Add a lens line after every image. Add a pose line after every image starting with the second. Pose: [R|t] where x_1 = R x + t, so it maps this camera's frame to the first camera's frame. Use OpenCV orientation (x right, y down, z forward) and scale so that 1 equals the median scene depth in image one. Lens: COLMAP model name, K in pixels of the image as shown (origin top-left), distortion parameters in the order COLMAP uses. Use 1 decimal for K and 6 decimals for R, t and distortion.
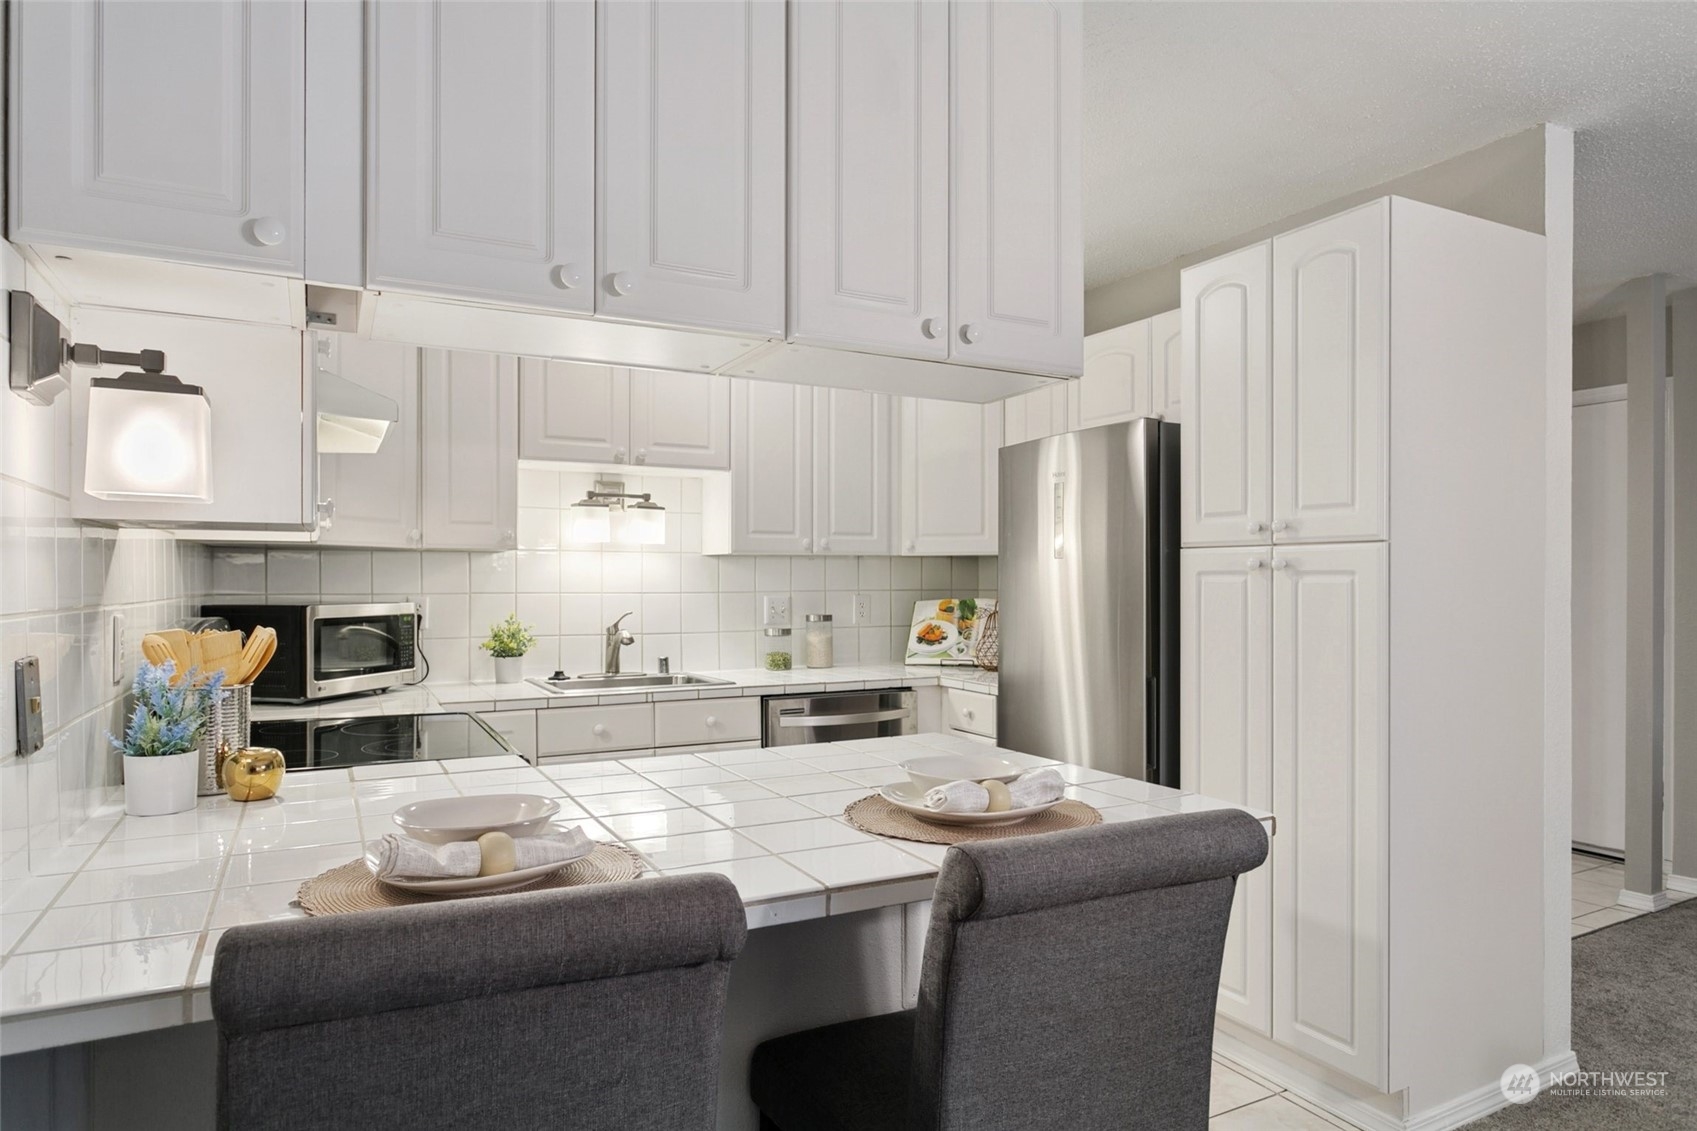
lens RADIAL K [[1010.8, 0, 844.6], [0, 1010.8, 587.6], [0, 0, 1]] dist [-0.006552, 0.000635]
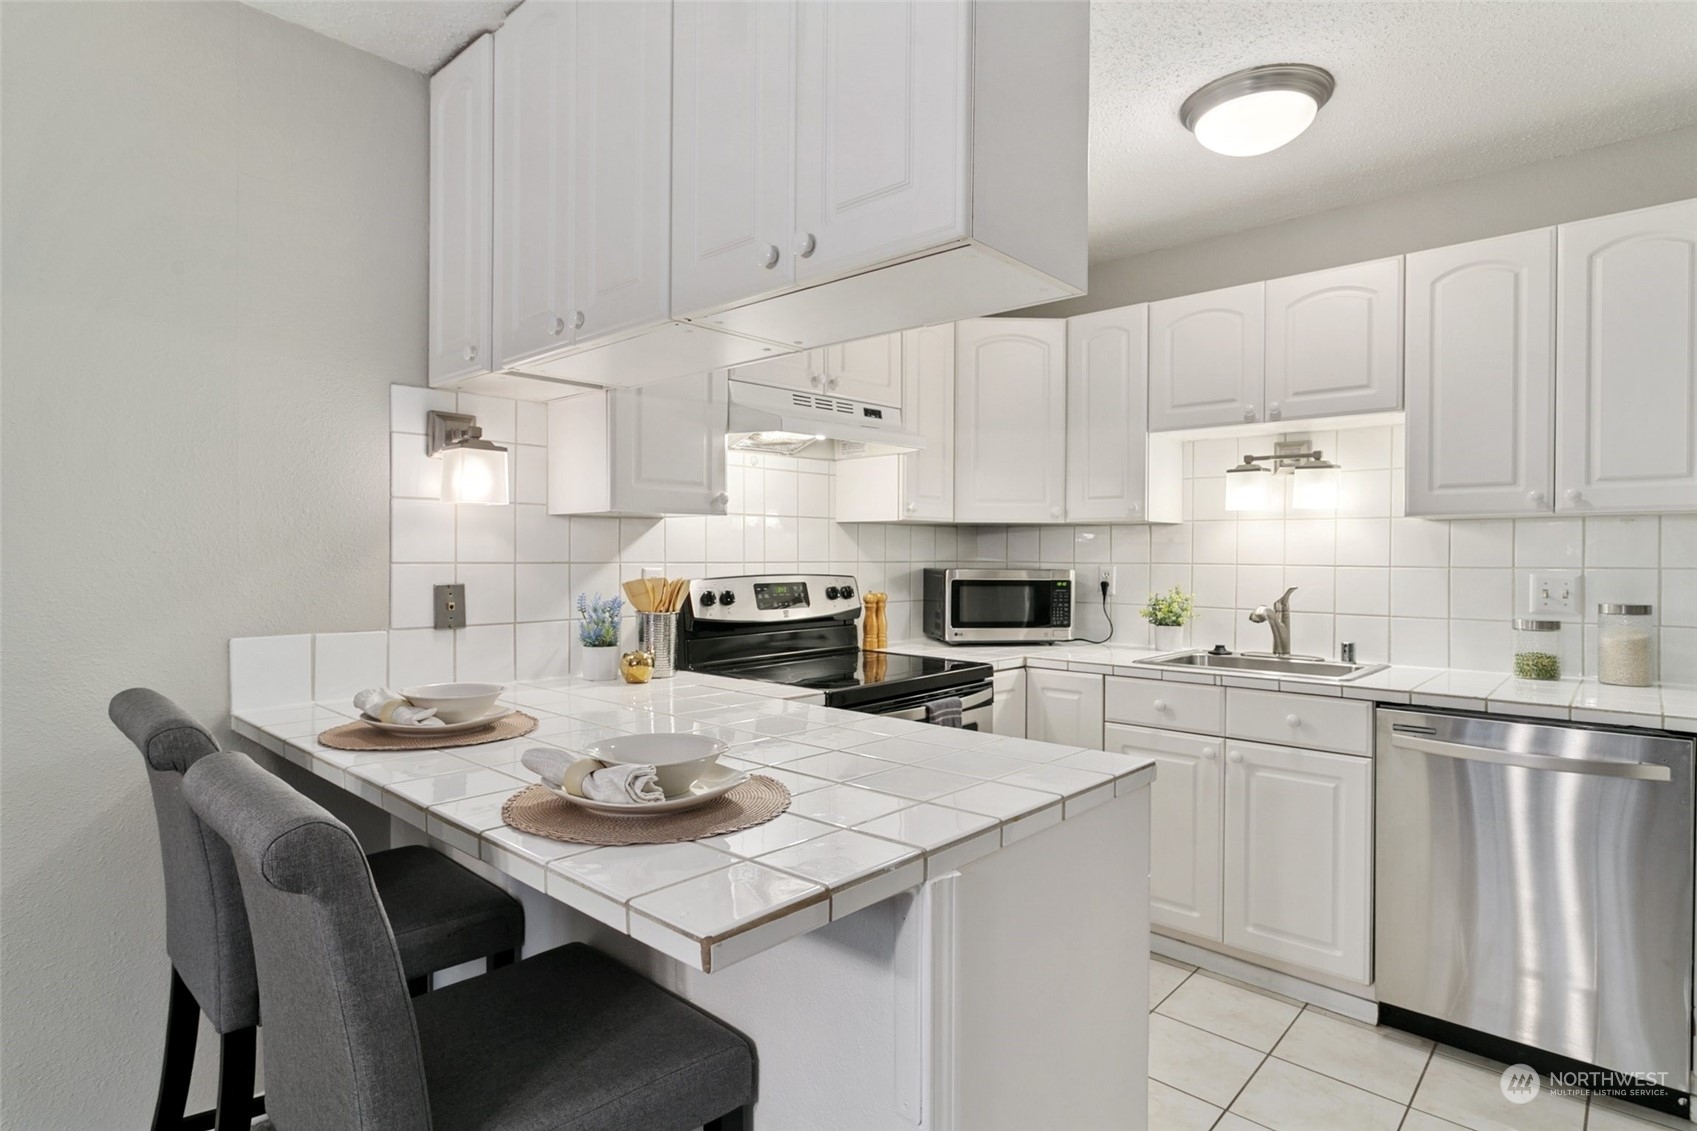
lens RADIAL K [[882.8, 0, 846.3], [0, 882.8, 558.2], [0, 0, 1]] dist [-0.002725, 0.000491]
pose [[0.340601, 0.006227, -0.940187, 0.413752], [-0.010853, 0.999937, 0.002691, 0.001176], [0.940145, 0.009287, 0.340648, 0.399385]]
